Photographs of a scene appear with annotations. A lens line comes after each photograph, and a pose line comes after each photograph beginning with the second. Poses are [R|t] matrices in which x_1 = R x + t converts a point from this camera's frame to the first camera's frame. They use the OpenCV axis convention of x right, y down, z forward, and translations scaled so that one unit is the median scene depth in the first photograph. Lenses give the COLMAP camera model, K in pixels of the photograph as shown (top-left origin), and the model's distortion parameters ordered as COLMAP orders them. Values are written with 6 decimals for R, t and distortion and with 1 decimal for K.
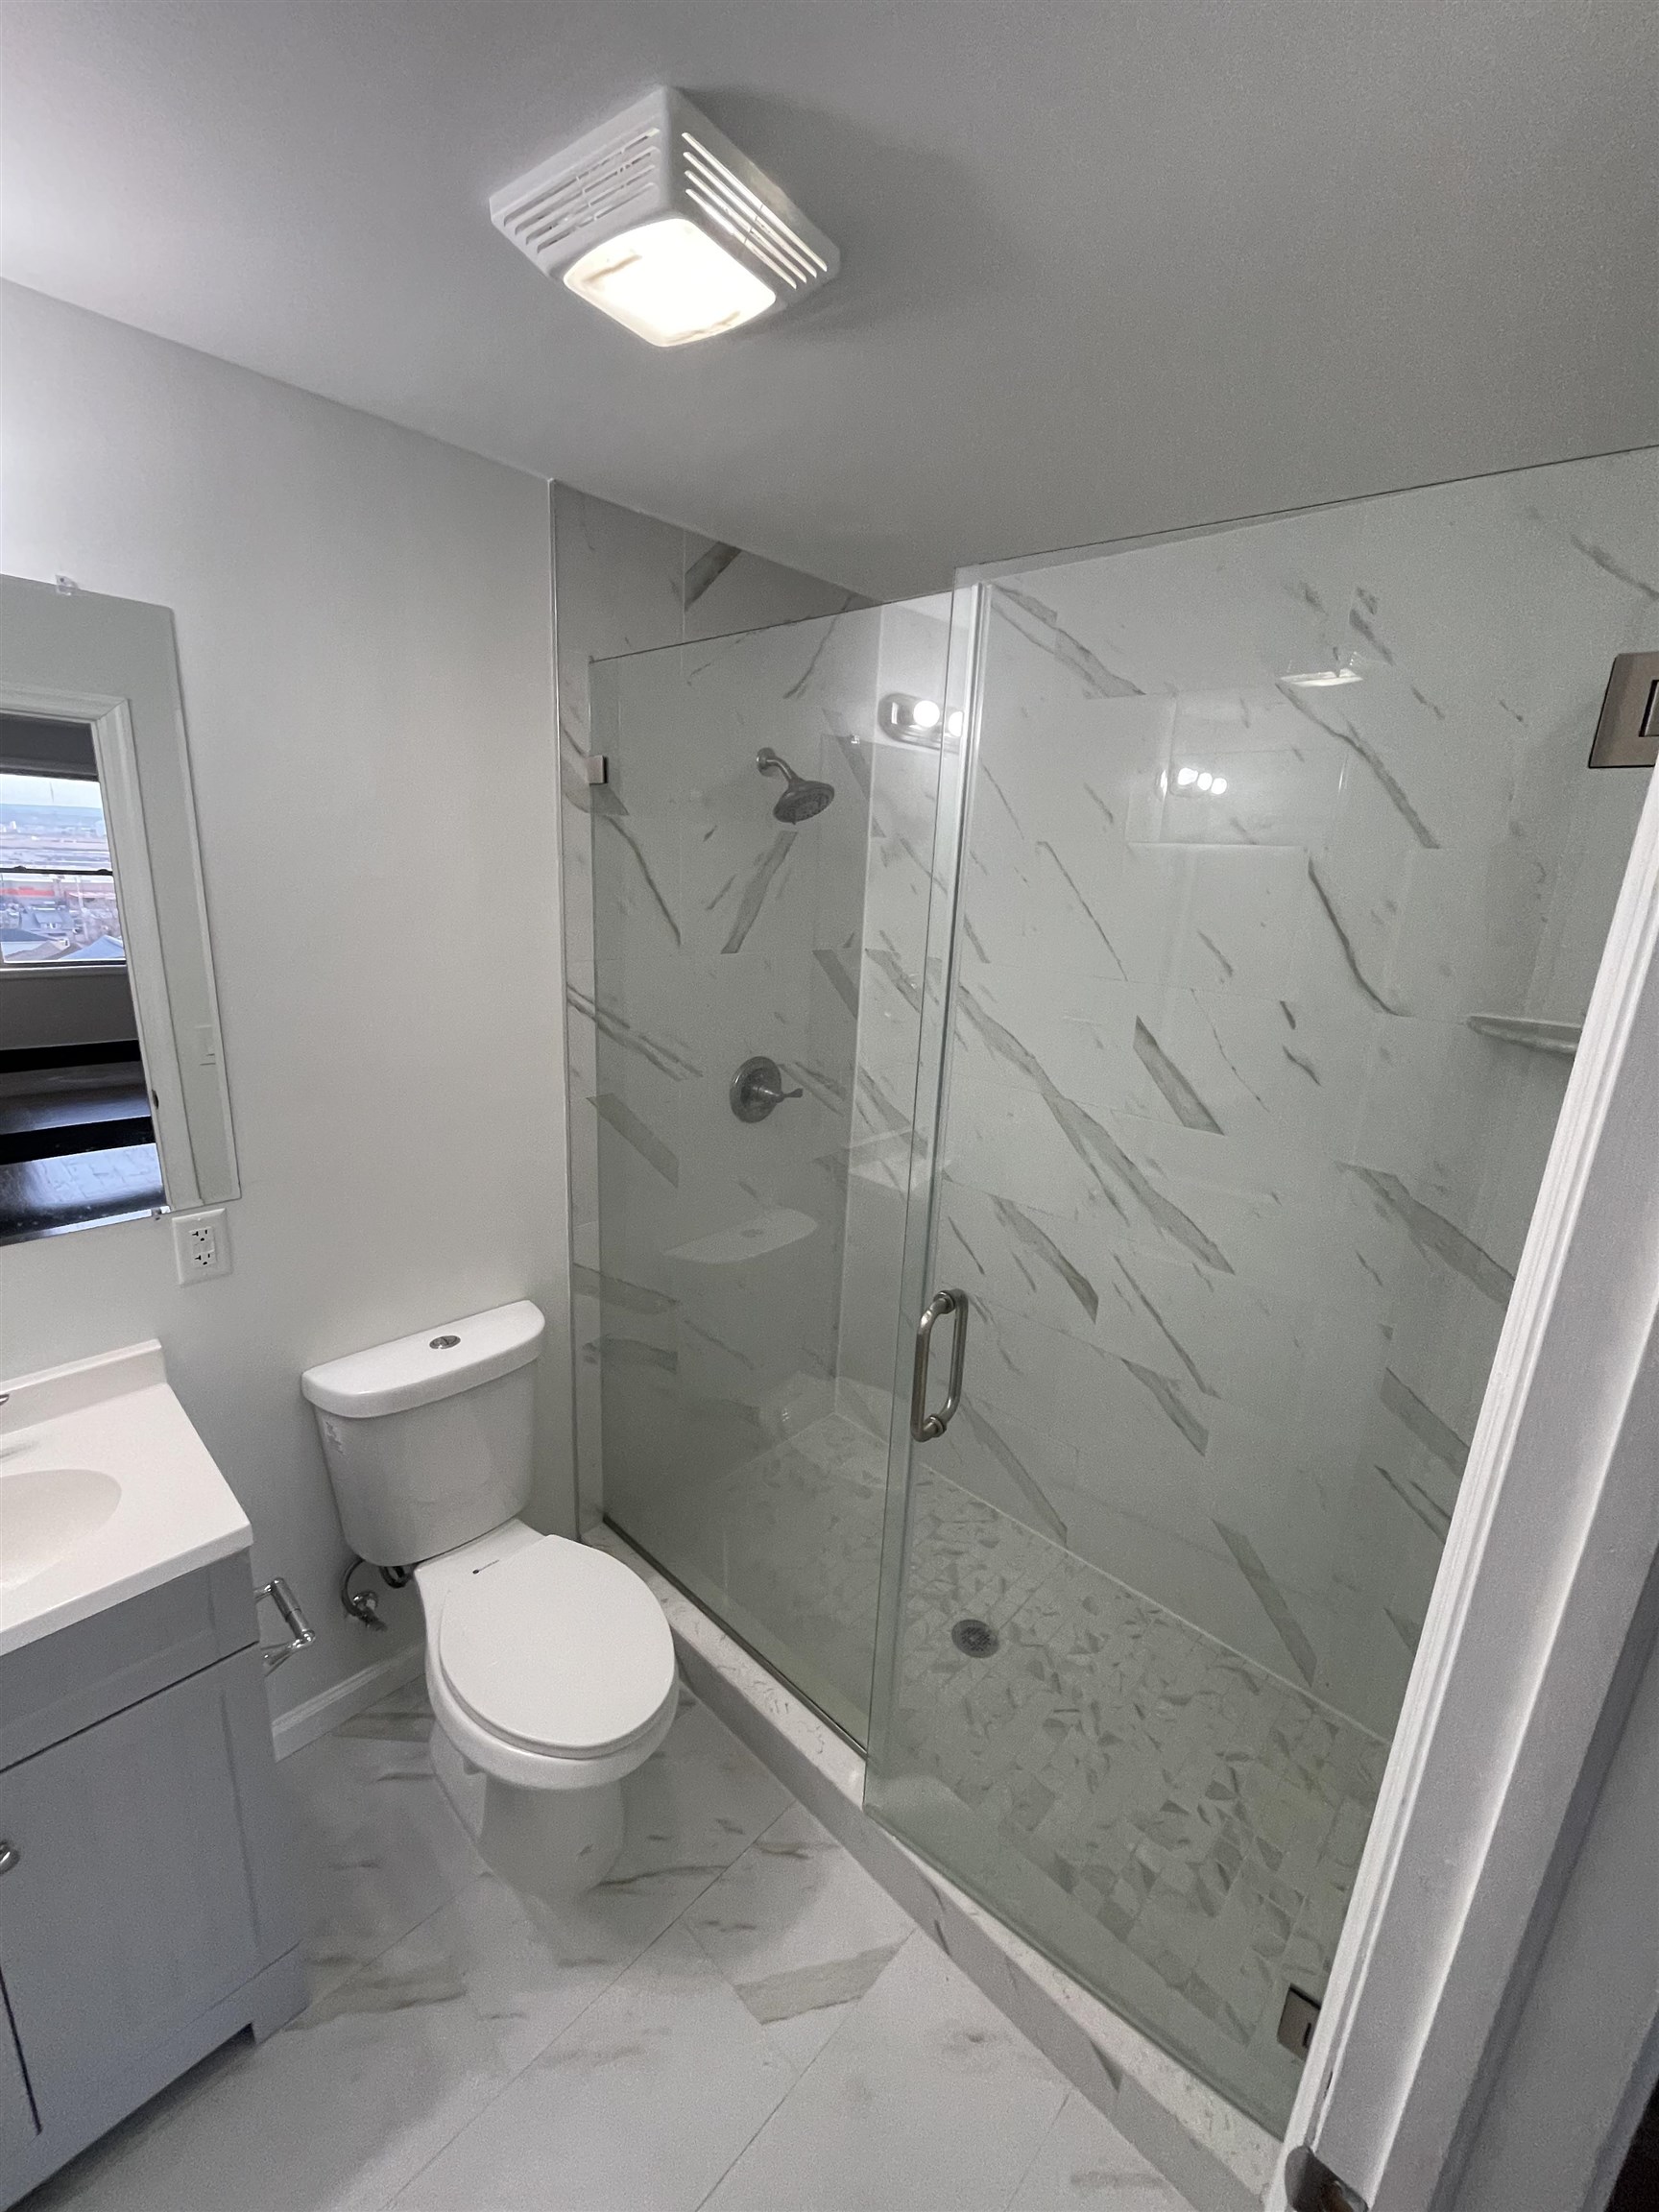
lens RADIAL K [[894.3, 0, 830.6], [0, 894.3, 1091.8], [0, 0, 1]] dist [-0.002717, 0.000852]
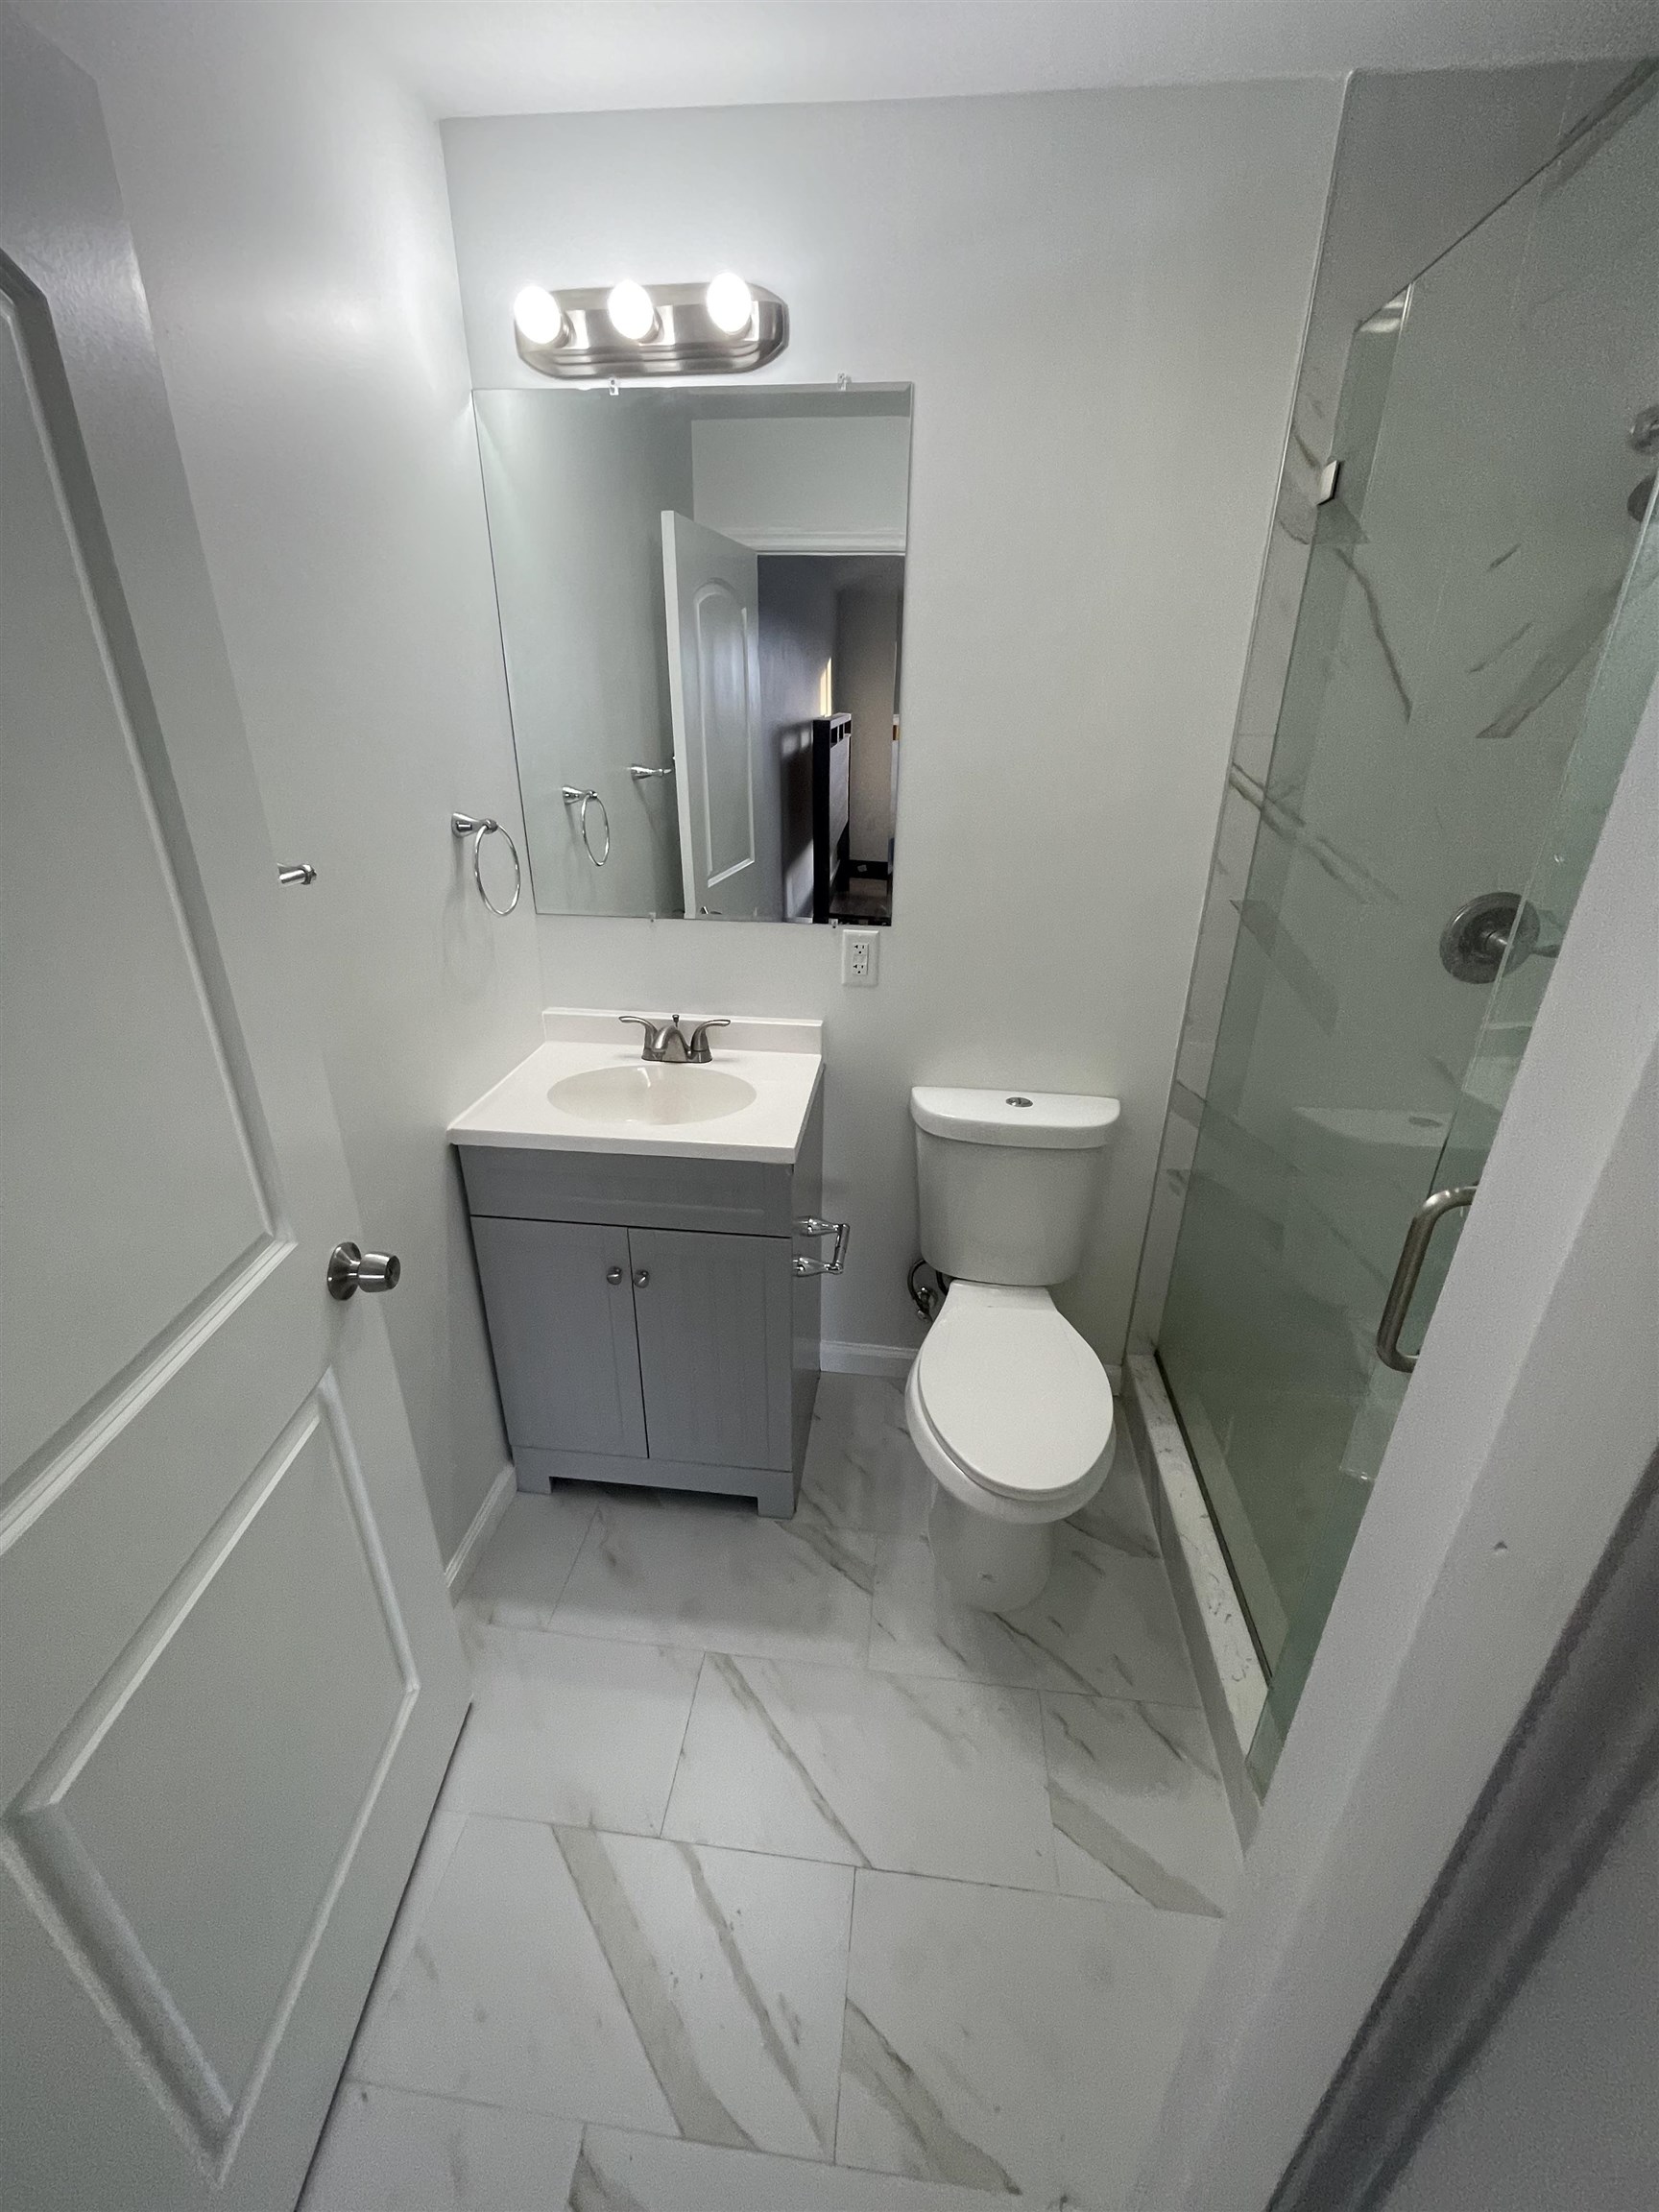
lens RADIAL K [[894.3, 0, 830.6], [0, 894.3, 1091.8], [0, 0, 1]] dist [-0.002717, 0.000852]
pose [[0.605839, 0.277518, -0.745616, 0.219809], [-0.178849, 0.960709, 0.212255, 0.078110], [0.775224, 0.004760, 0.631669, 0.142407]]
